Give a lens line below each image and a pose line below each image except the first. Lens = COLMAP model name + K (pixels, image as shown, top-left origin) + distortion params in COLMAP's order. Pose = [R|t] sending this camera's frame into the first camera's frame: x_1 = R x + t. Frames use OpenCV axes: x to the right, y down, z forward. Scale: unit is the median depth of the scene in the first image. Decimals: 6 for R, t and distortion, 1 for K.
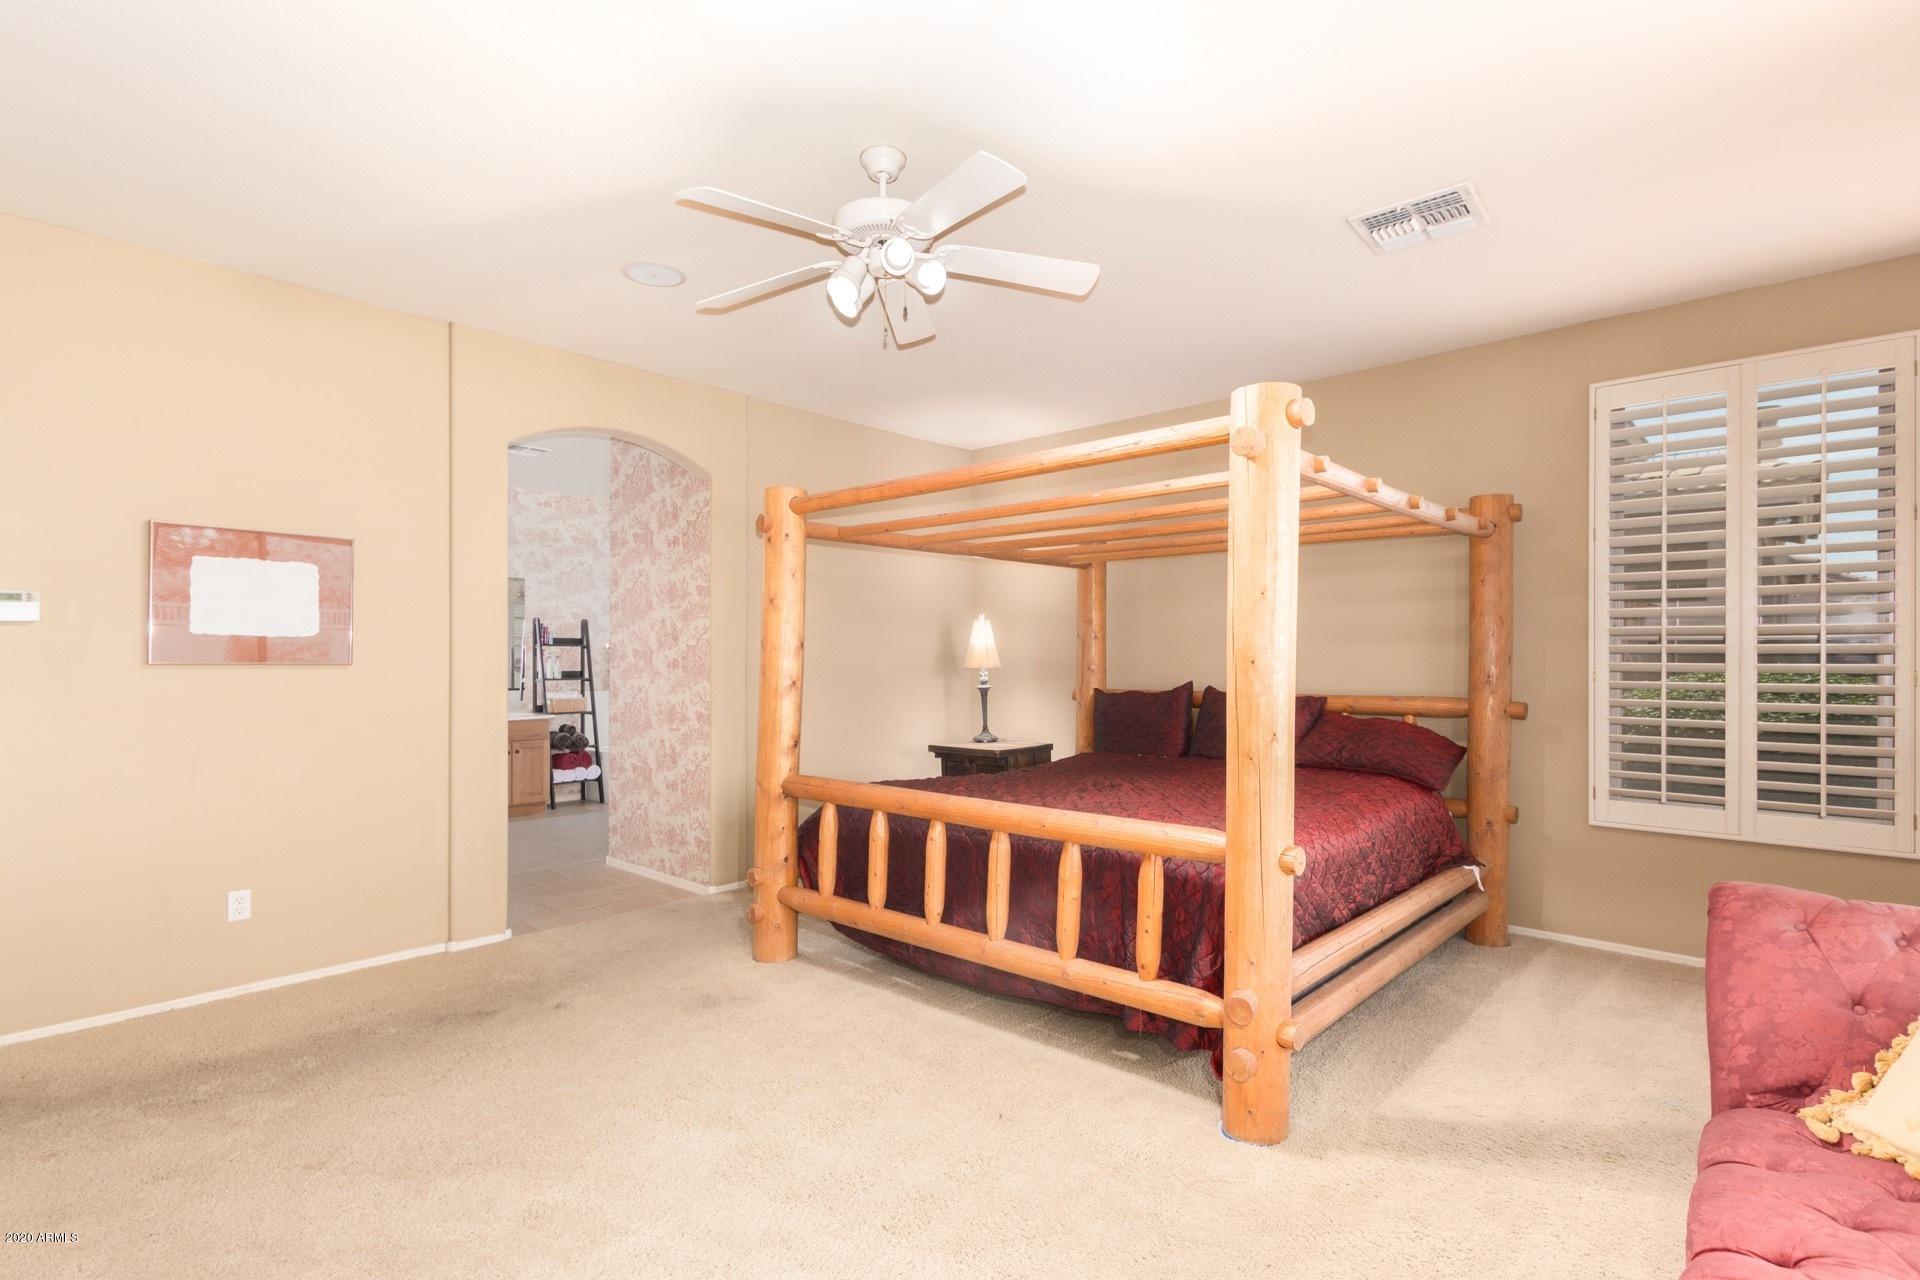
lens RADIAL K [[883.7, 0, 959.6], [0, 883.7, 650.5], [0, 0, 1]] dist [-0.002358, -0.000071]
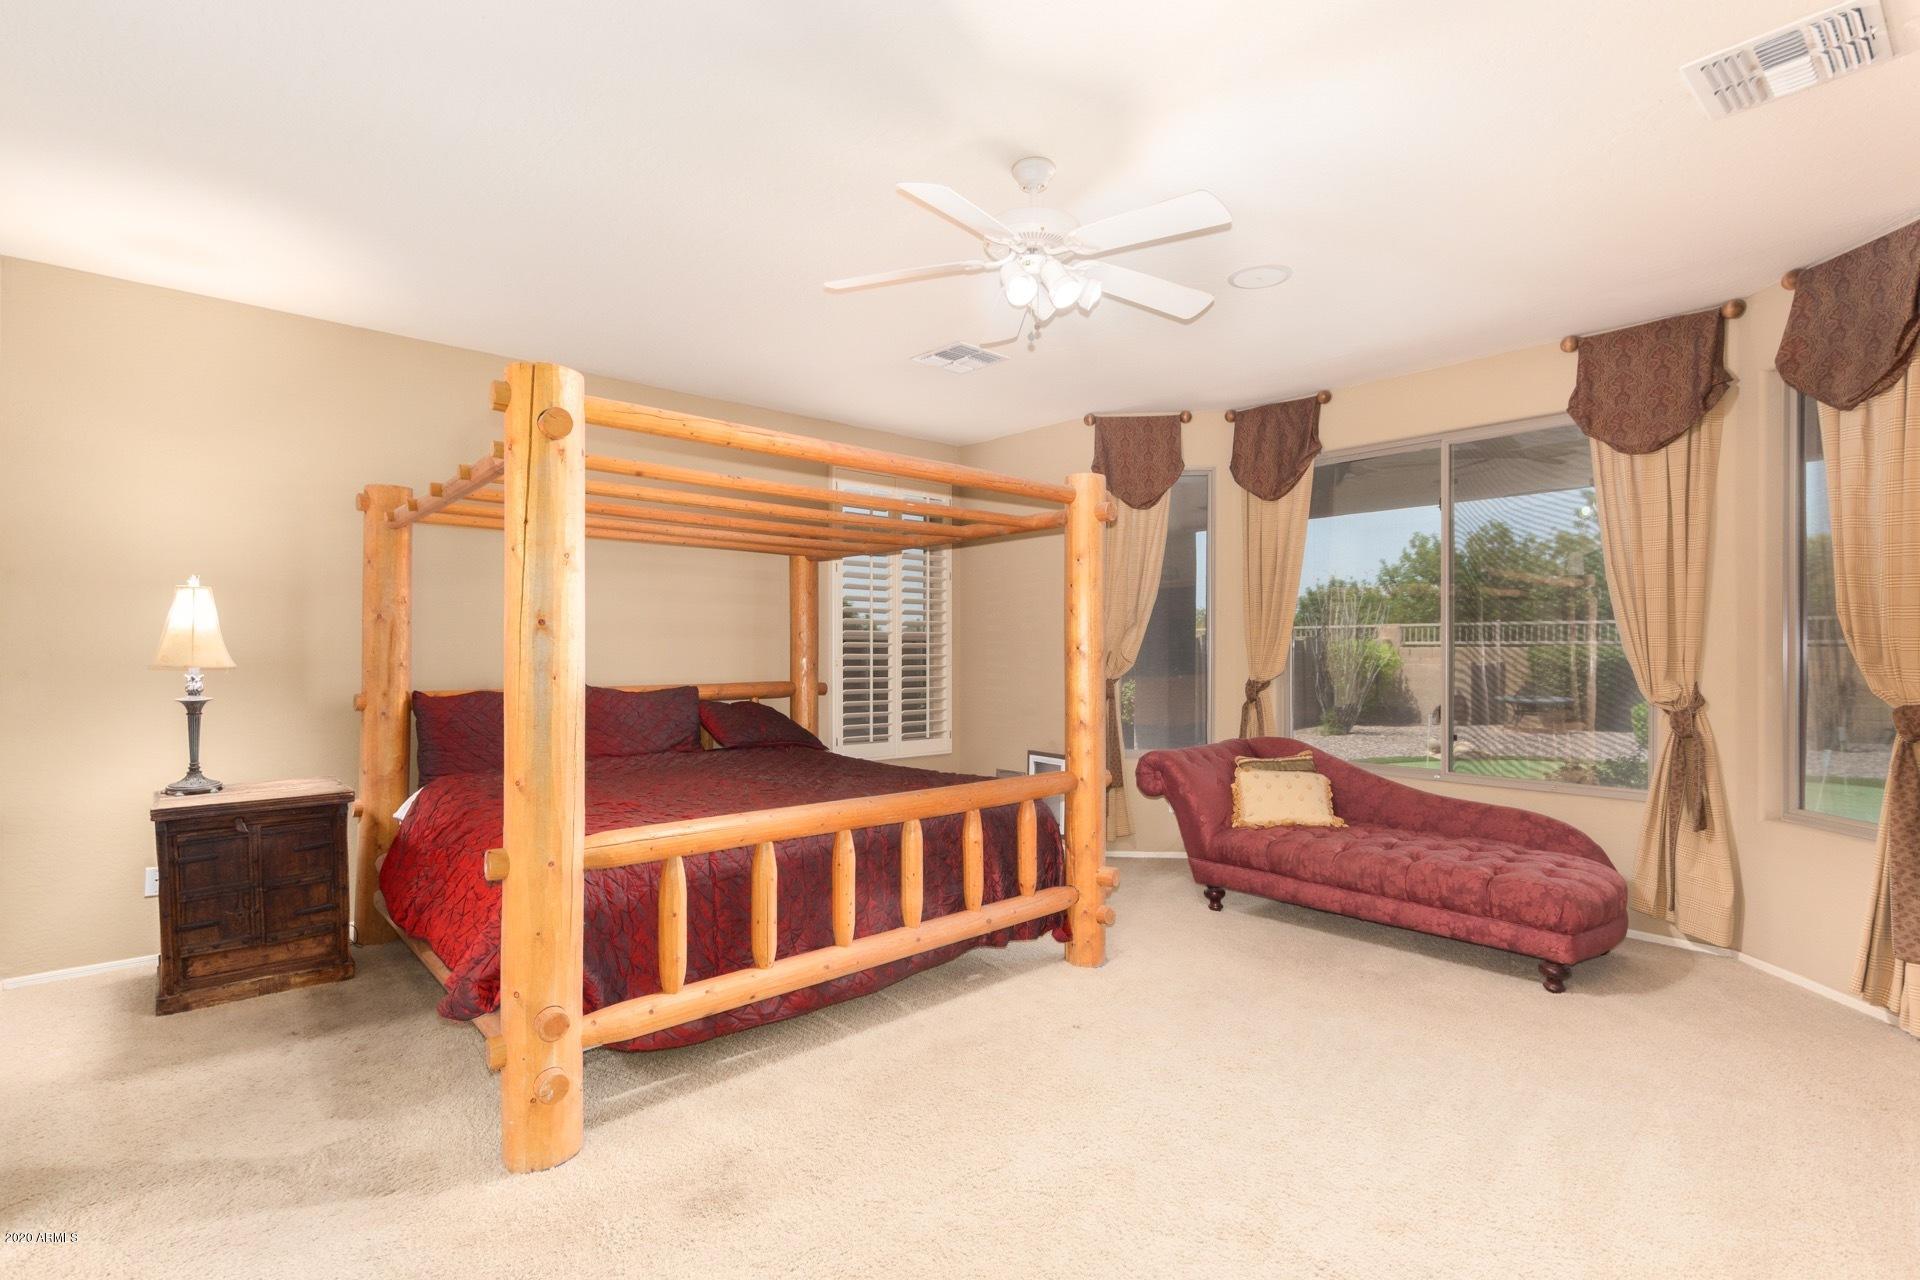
lens RADIAL K [[883.7, 0, 949.7], [0, 883.7, 647.0], [0, 0, 1]] dist [-0.002358, -0.000071]
pose [[0.141808, 0.004185, 0.989885, -1.056866], [-0.007551, 0.999967, -0.003146, 0.008568], [-0.989865, -0.007029, 0.141835, 0.898422]]
